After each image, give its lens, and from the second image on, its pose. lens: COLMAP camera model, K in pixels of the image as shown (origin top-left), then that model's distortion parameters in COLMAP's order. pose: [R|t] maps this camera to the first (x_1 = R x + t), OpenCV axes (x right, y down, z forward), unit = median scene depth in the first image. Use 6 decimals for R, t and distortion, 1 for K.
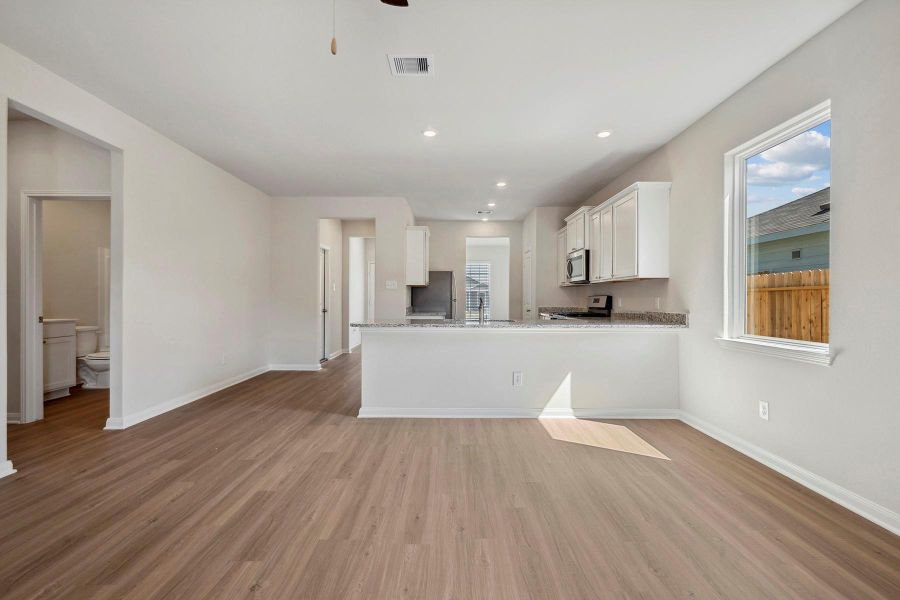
lens RADIAL K [[395.7, 0, 451.3], [0, 395.7, 301.8], [0, 0, 1]] dist [0.002142, 0.000343]
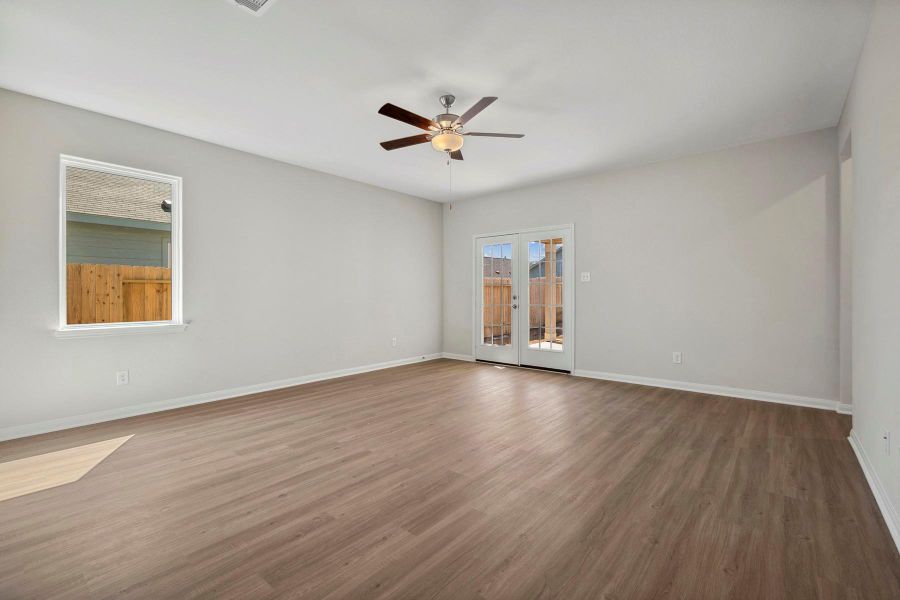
lens RADIAL K [[395.7, 0, 447.6], [0, 395.7, 291.9], [0, 0, 1]] dist [0.002142, 0.000343]
pose [[-0.757309, -0.002692, 0.653051, -0.638313], [-0.000960, 0.999995, 0.003010, -0.006518], [-0.653056, 0.001652, -0.757308, 0.945154]]
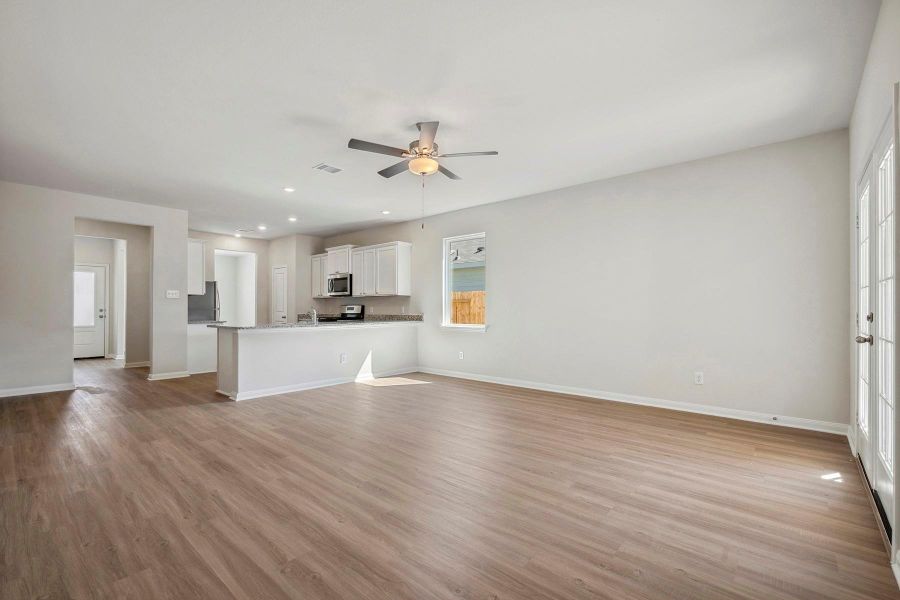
lens RADIAL K [[395.7, 0, 450.6], [0, 395.7, 305.9], [0, 0, 1]] dist [0.002142, 0.000343]
pose [[0.661710, -0.000098, 0.749760, -0.724567], [0.007606, 0.999949, -0.006583, 0.000207], [-0.749721, 0.010059, 0.661677, -0.358468]]
